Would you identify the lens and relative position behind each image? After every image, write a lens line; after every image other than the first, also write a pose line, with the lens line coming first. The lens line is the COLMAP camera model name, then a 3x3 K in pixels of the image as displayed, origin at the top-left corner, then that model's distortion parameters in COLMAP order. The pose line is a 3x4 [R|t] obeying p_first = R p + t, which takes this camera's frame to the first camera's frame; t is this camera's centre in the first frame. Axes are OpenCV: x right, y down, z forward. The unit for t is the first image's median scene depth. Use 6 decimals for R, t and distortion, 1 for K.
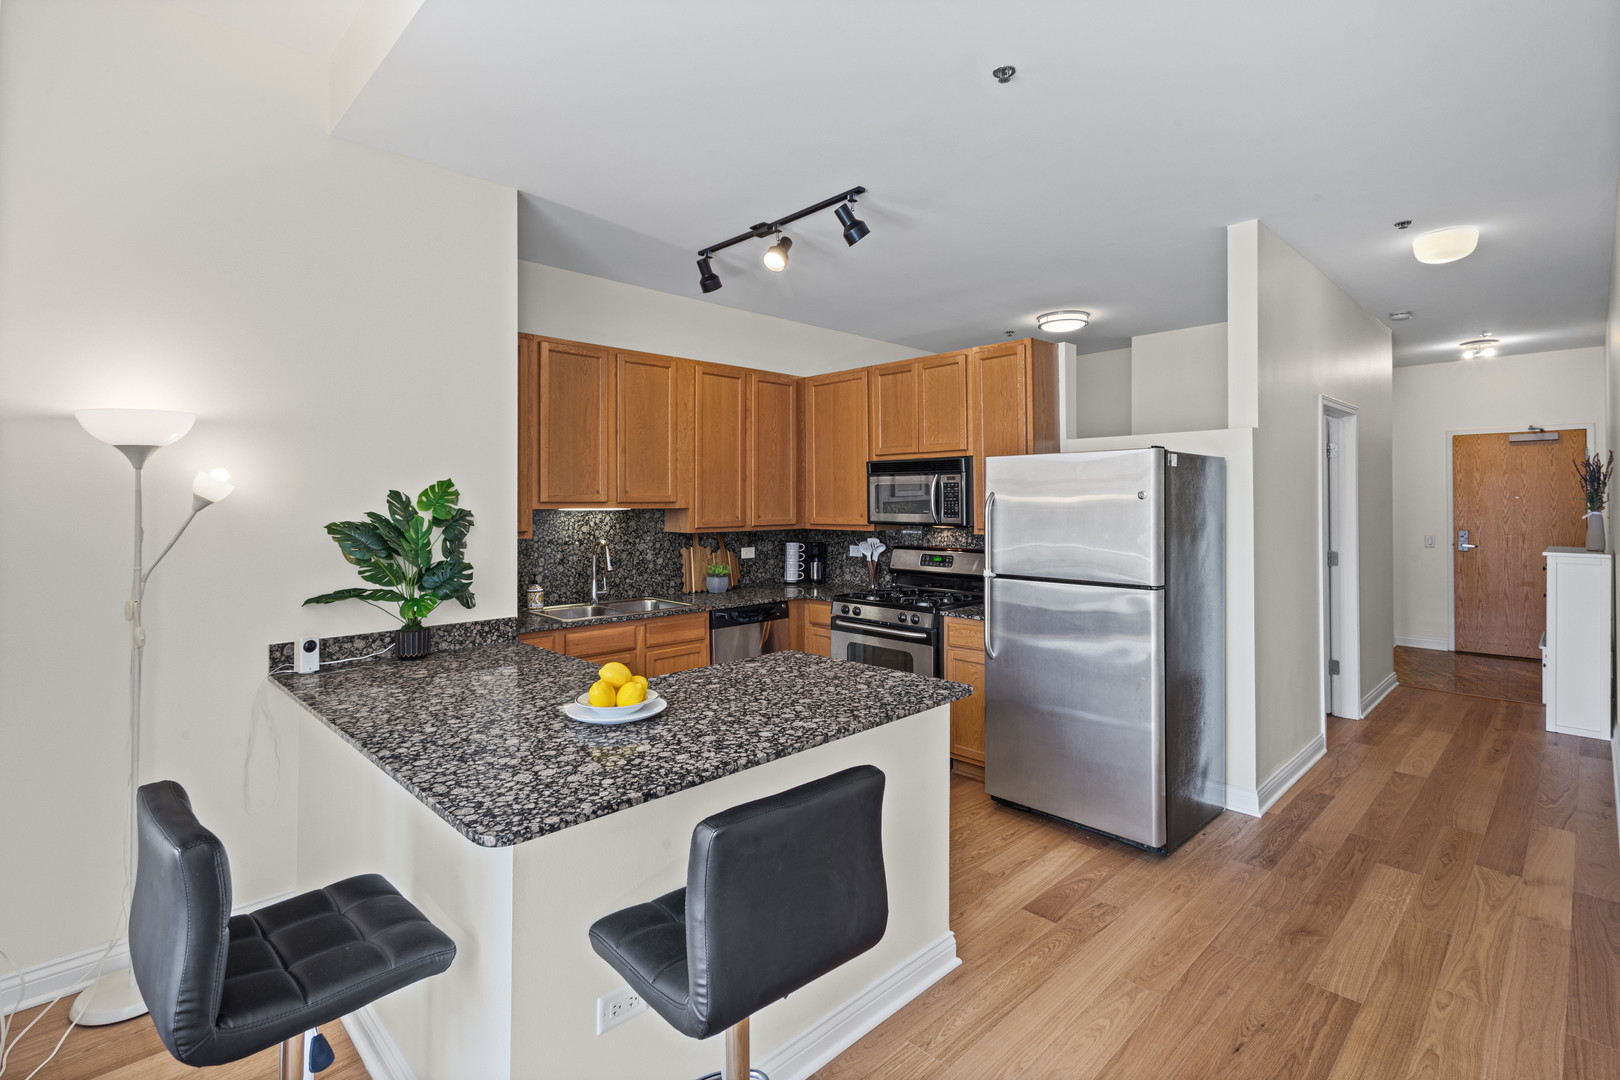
lens RADIAL K [[756.8, 0, 813.3], [0, 756.8, 497.3], [0, 0, 1]] dist [0.007713, 0.000131]
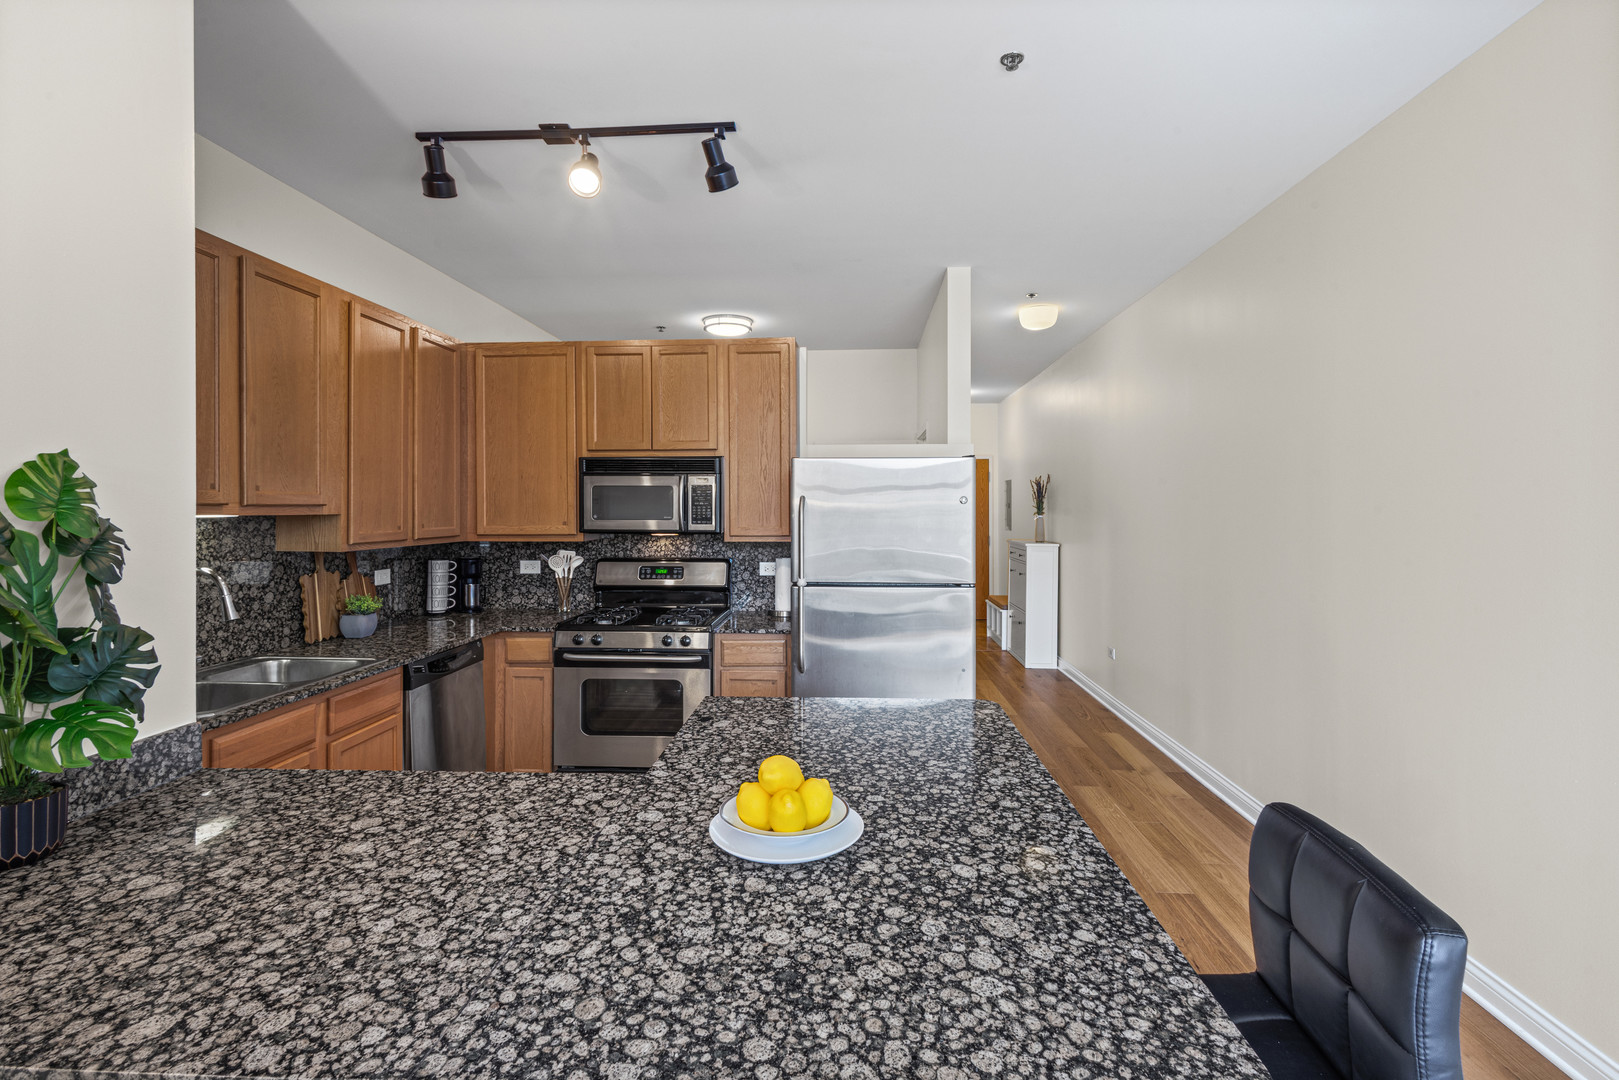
lens RADIAL K [[748.9, 0, 810.0], [0, 748.9, 510.2], [0, 0, 1]] dist [0.010251, 0.000171]
pose [[0.744639, 0.001160, 0.667466, -0.340437], [-0.006086, 0.999969, 0.005051, 0.005590], [-0.667440, -0.007823, 0.744623, 0.268720]]
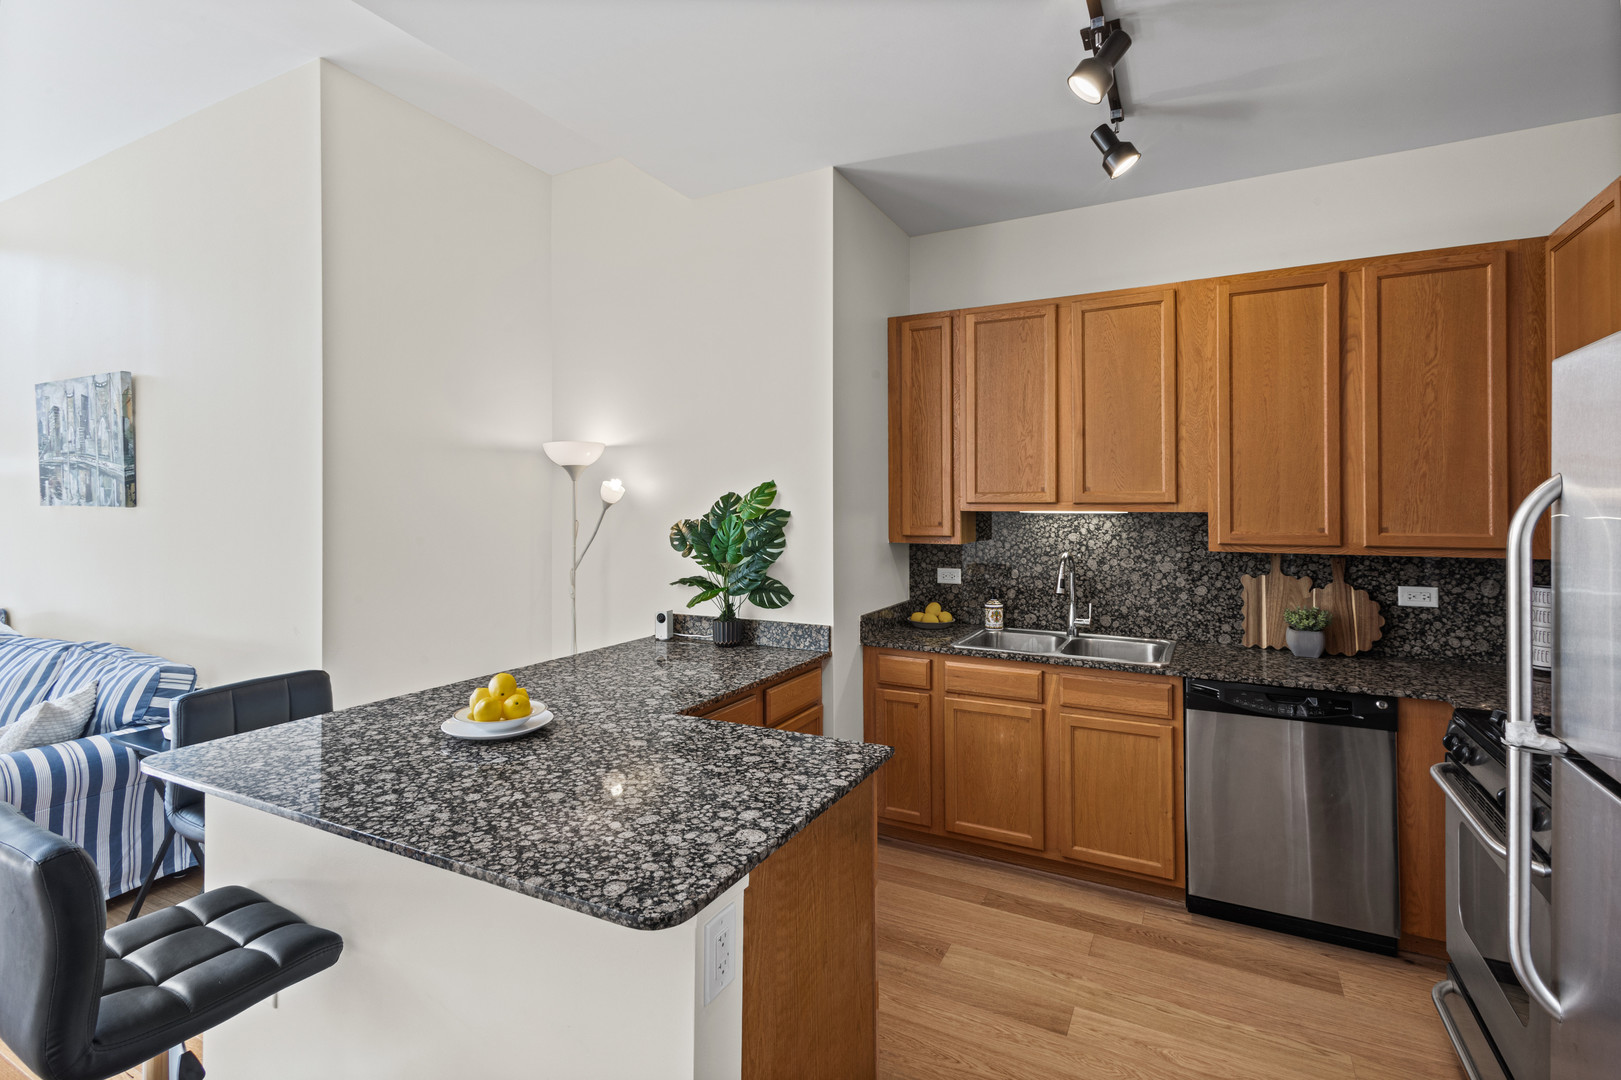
lens RADIAL K [[757.3, 0, 813.8], [0, 757.3, 497.3], [0, 0, 1]] dist [0.007713, 0.000131]
pose [[0.309939, -0.005854, -0.950739, 0.390652], [0.006064, 0.999973, -0.004180, 0.002684], [0.950737, -0.004470, 0.309966, 0.555588]]
